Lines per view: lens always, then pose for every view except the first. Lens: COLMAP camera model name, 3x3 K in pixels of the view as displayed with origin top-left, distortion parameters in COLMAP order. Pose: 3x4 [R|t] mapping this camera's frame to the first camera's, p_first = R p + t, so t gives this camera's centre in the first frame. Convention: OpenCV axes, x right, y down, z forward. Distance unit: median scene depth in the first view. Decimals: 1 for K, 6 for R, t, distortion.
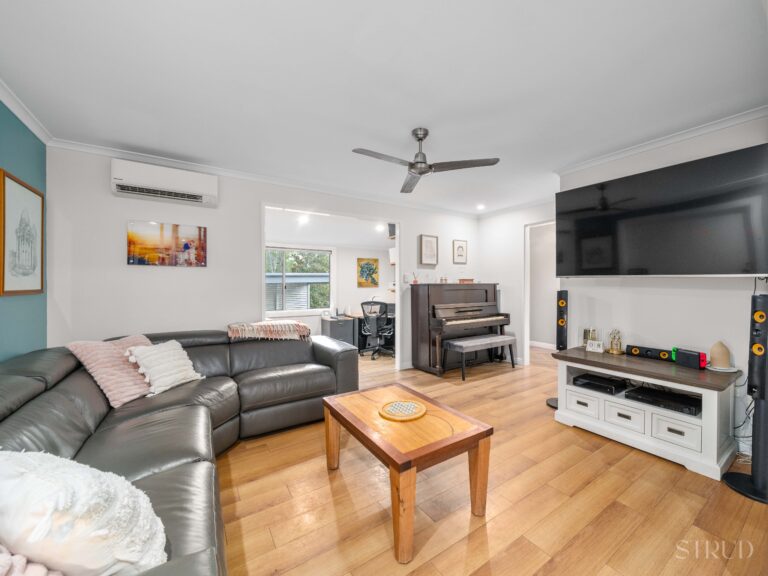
lens RADIAL K [[301.5, 0, 387.1], [0, 301.5, 289.2], [0, 0, 1]] dist [0.000174, -0.000172]
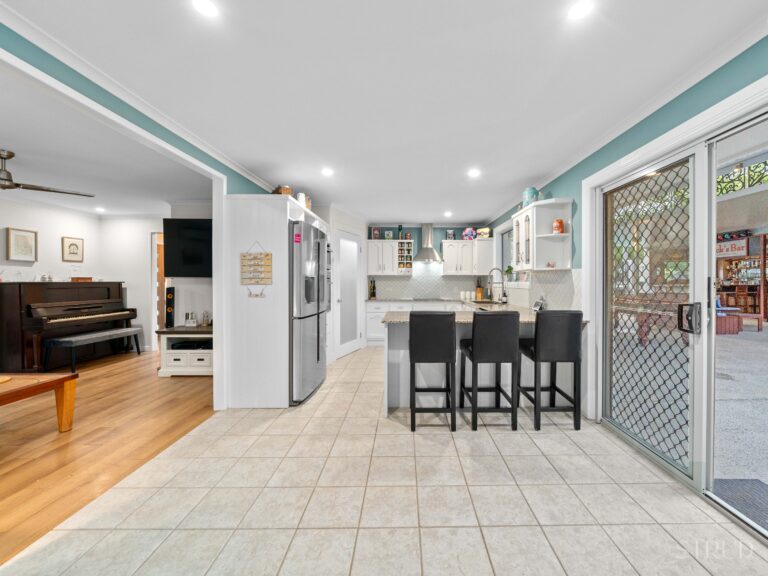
lens RADIAL K [[301.5, 0, 408.8], [0, 301.5, 282.8], [0, 0, 1]] dist [0.000174, -0.000172]
pose [[0.513402, -0.003761, 0.858140, -0.050173], [0.010469, 0.999943, -0.001880, -0.002240], [-0.858085, 0.009949, 0.513412, -0.545849]]
